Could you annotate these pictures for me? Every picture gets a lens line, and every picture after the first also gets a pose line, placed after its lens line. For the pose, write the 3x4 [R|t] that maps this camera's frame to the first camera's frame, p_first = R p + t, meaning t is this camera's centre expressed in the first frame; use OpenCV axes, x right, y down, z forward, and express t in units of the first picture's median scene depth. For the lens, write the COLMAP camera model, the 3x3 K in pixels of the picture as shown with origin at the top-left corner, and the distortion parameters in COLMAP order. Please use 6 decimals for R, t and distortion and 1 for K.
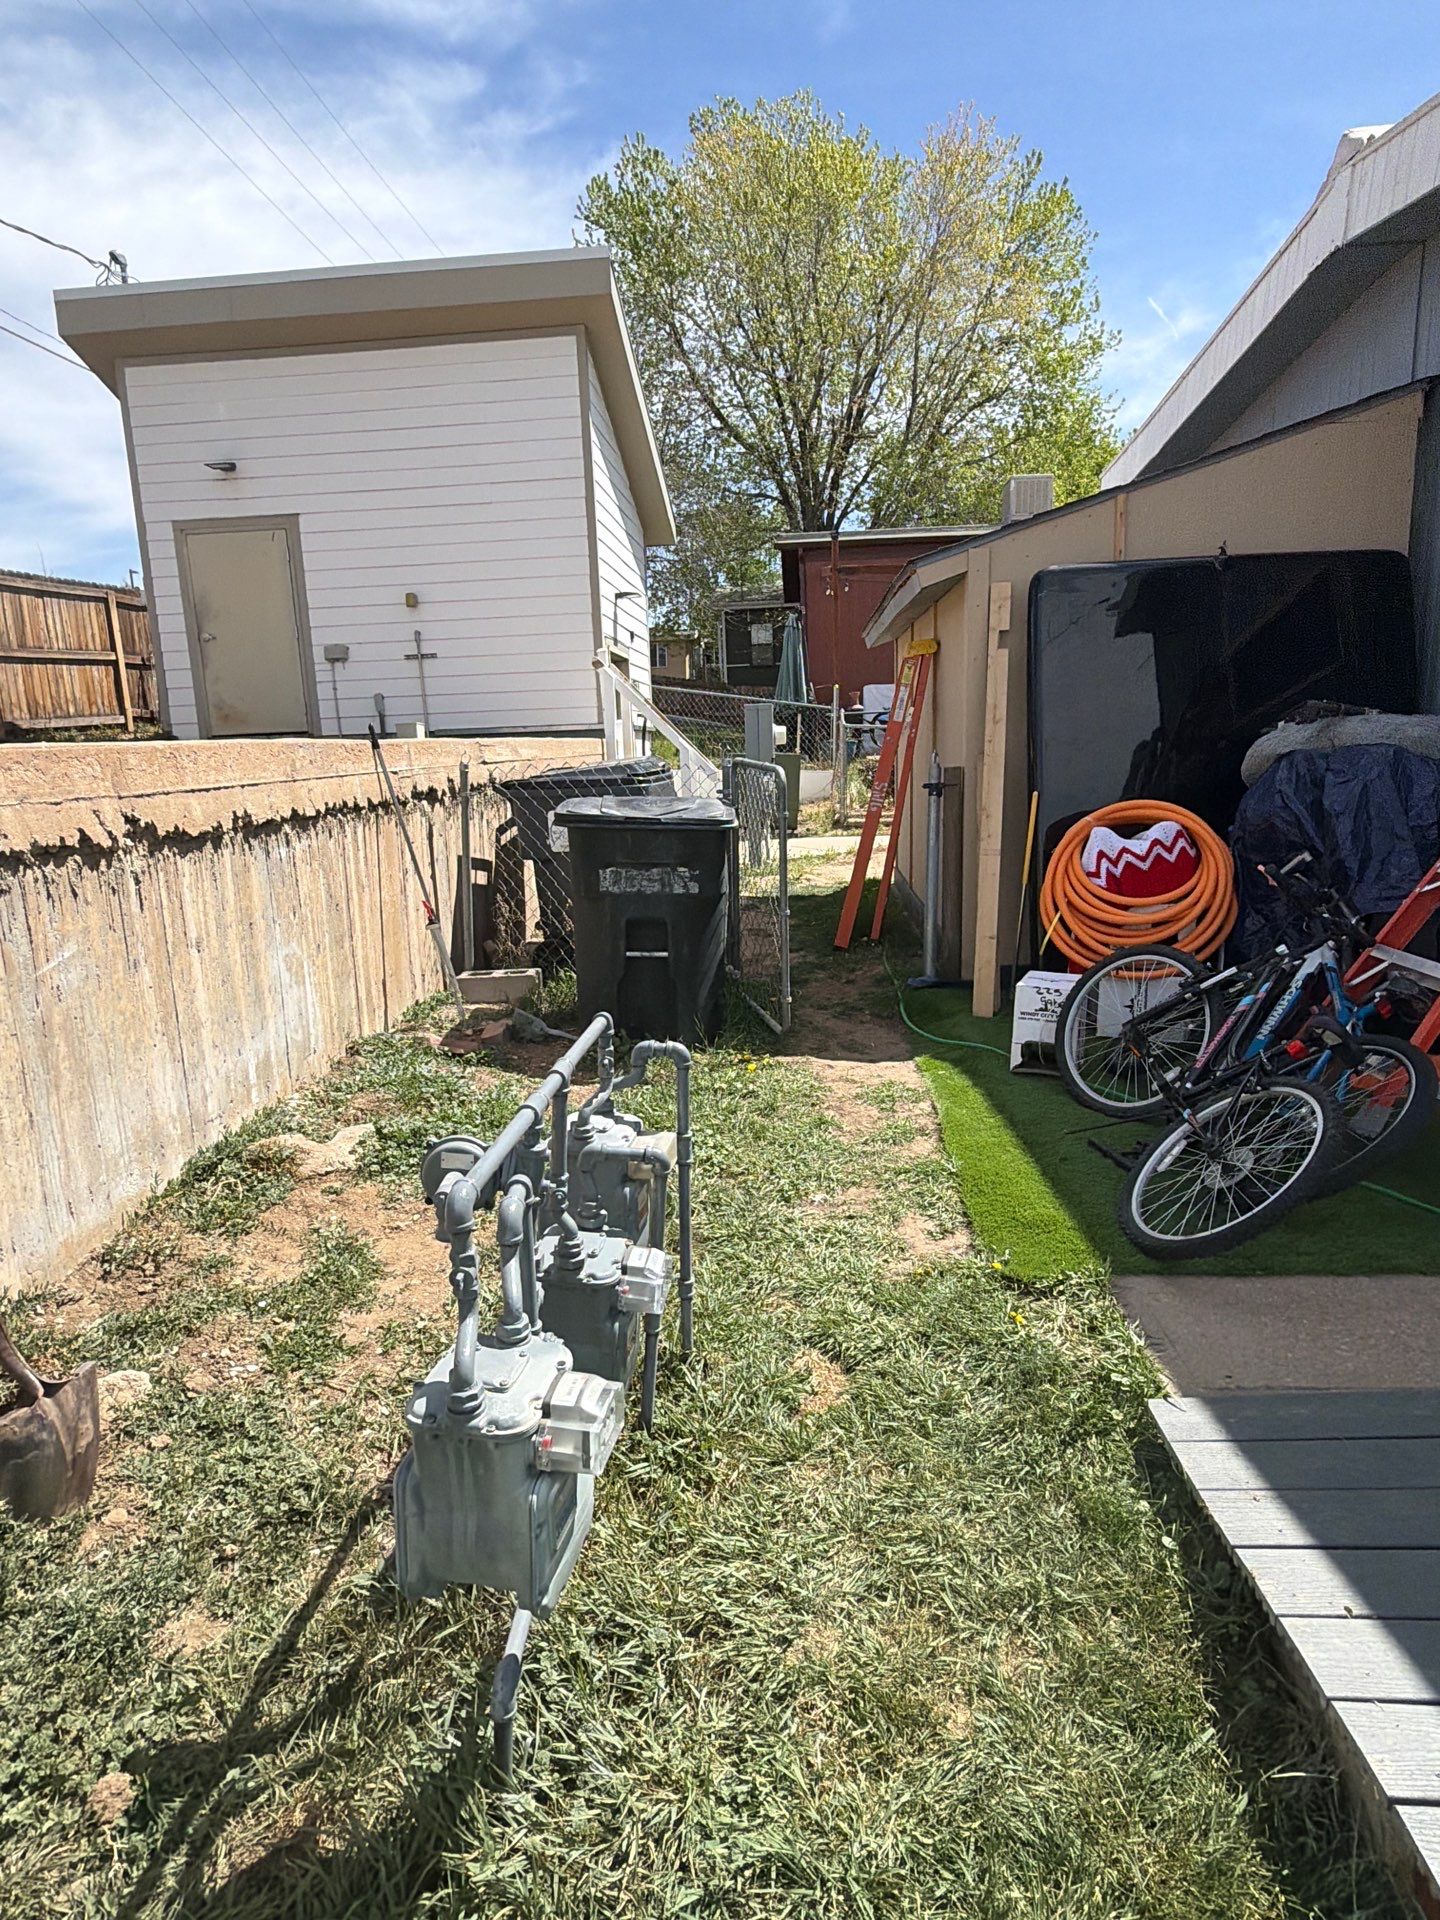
lens RADIAL K [[1053.7, 0, 720.0], [0, 1053.7, 960.0], [0, 0, 1]] dist [-0.000088, 0.000387]
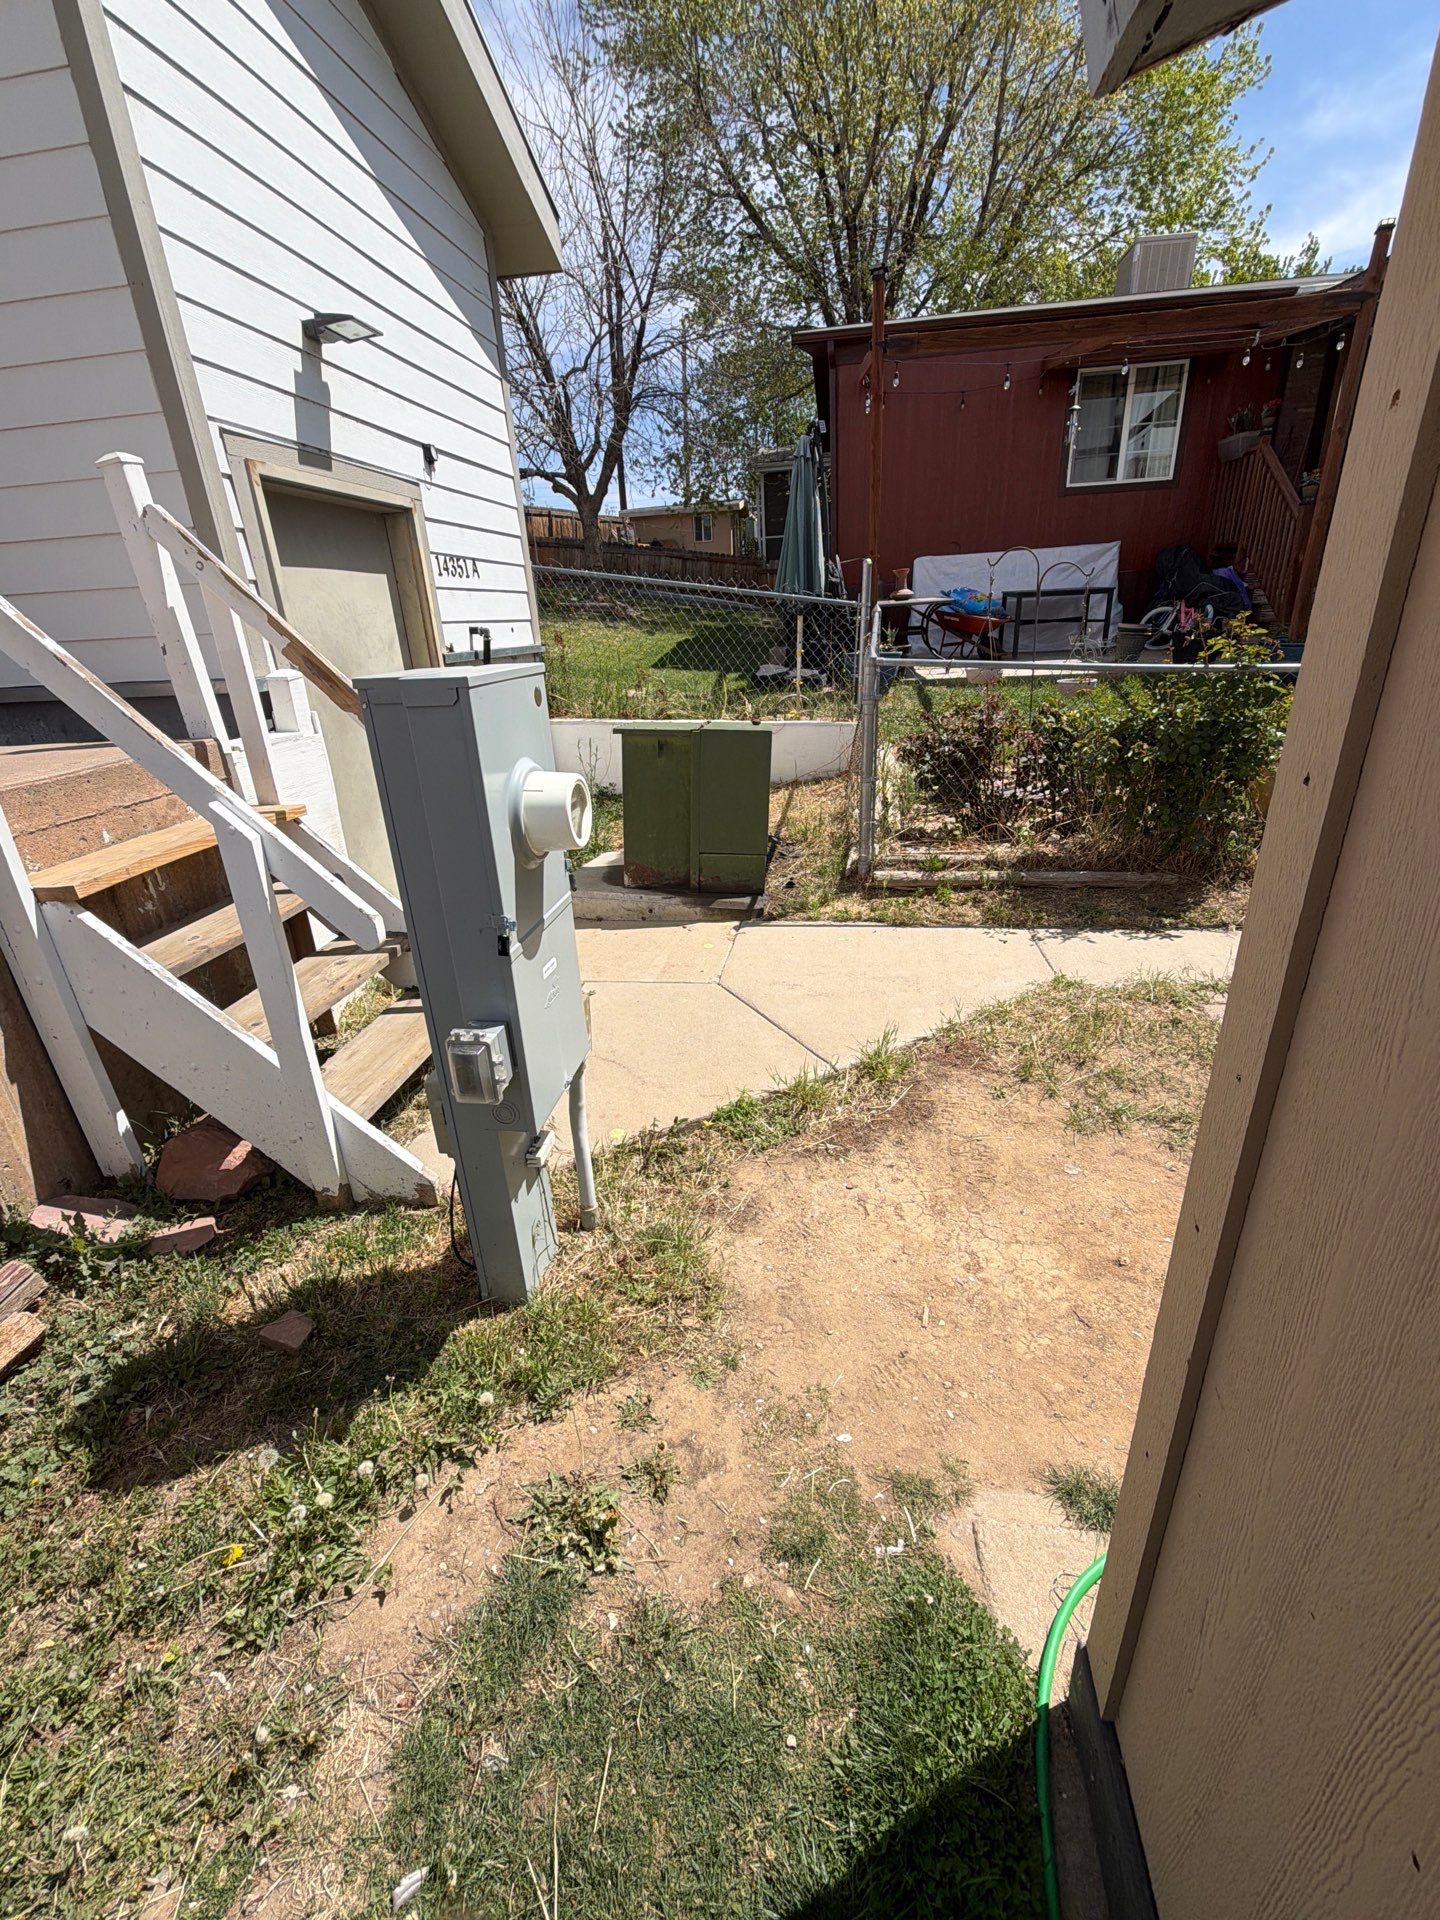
lens RADIAL K [[794.4, 0, 720.0], [0, 794.4, 960.0], [0, 0, 1]] dist [-0.000845, 0.000445]
pose [[0.996970, 0.019394, -0.075326, 0.034360], [-0.003091, 0.977532, 0.210765, -0.072204], [0.077721, -0.209893, 0.974630, 0.274101]]
